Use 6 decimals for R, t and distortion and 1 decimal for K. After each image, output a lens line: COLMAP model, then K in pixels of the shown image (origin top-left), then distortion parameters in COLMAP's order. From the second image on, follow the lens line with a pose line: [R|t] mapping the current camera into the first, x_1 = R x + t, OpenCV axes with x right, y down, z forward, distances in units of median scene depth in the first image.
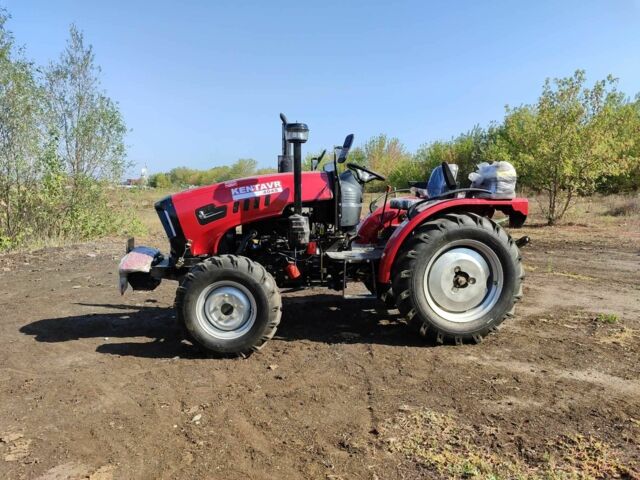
lens RADIAL K [[458.7, 0, 322.2], [0, 458.7, 244.4], [0, 0, 1]] dist [0.020910, -0.009379]
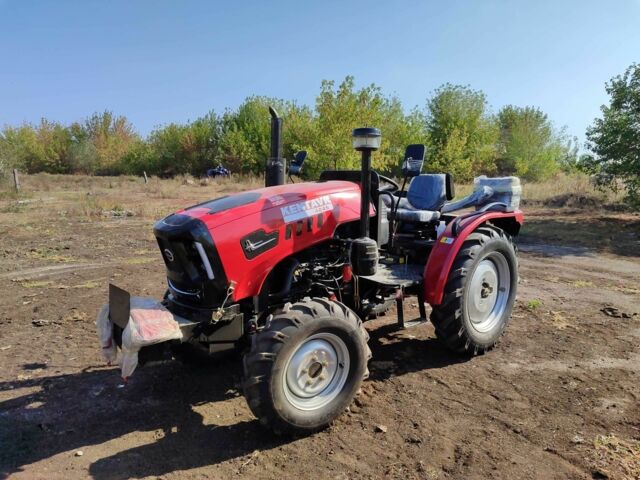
lens RADIAL K [[458.7, 0, 316.8], [0, 458.7, 240.7], [0, 0, 1]] dist [0.020910, -0.009379]
pose [[0.839763, -0.064099, 0.539156, -0.550102], [0.048361, 0.997890, 0.043311, -0.095160], [-0.540795, -0.010297, 0.841092, 0.334799]]
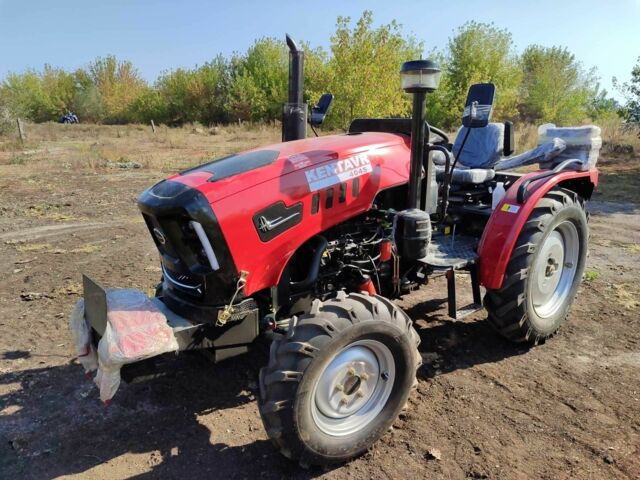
lens RADIAL K [[458.7, 0, 314.9], [0, 458.7, 240.9], [0, 0, 1]] dist [0.020910, -0.009379]
pose [[0.854657, -0.121443, 0.504790, -0.477593], [0.050984, 0.987191, 0.151179, -0.119738], [-0.516684, -0.103470, 0.849901, 0.501914]]
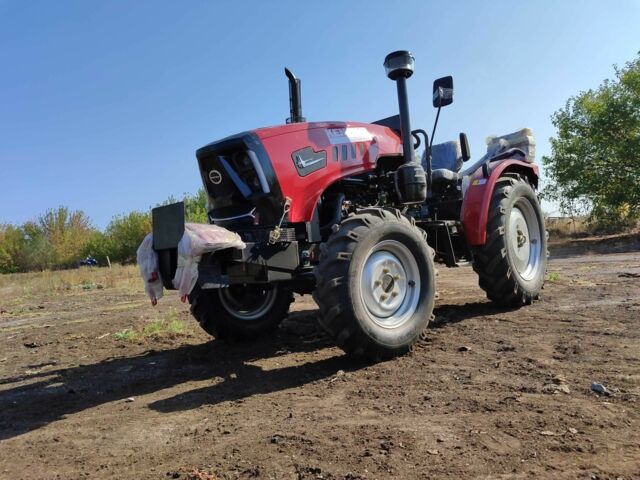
lens RADIAL K [[458.7, 0, 317.2], [0, 458.7, 241.6], [0, 0, 1]] dist [0.020910, -0.009379]
pose [[0.787987, -0.048690, 0.613764, -0.650042], [0.151744, 0.981476, -0.116957, 0.131875], [-0.596699, 0.185296, 0.780779, 0.474271]]
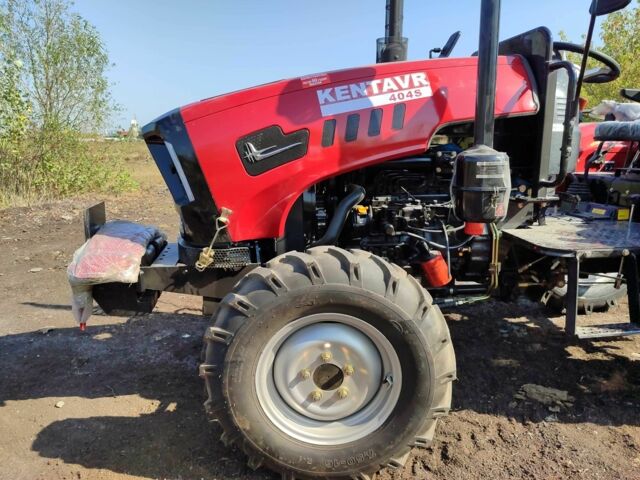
lens RADIAL K [[458.7, 0, 319.3], [0, 458.7, 242.8], [0, 0, 1]] dist [0.020910, -0.009379]
pose [[0.999937, -0.010191, 0.004711, -0.197967], [0.009669, 0.994939, 0.100016, -0.020346], [-0.005706, -0.099964, 0.994975, 0.547042]]
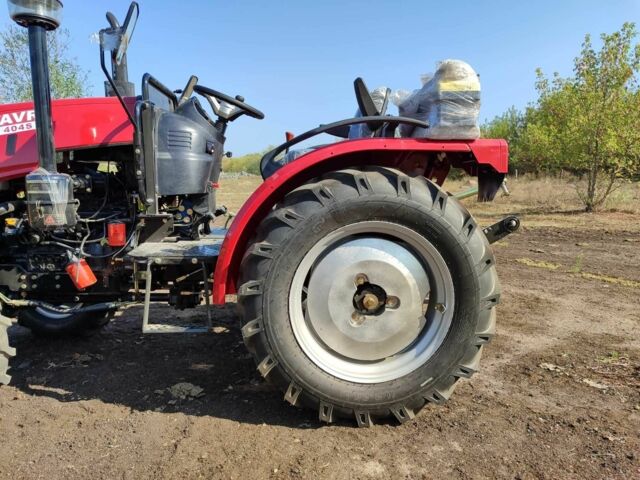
lens RADIAL K [[458.7, 0, 319.2], [0, 458.7, 241.0], [0, 0, 1]] dist [0.020910, -0.009379]
pose [[0.997002, 0.012540, -0.076354, 0.280397], [-0.011065, 0.999744, 0.019719, 0.002041], [0.076582, -0.018815, 0.996886, 0.482638]]
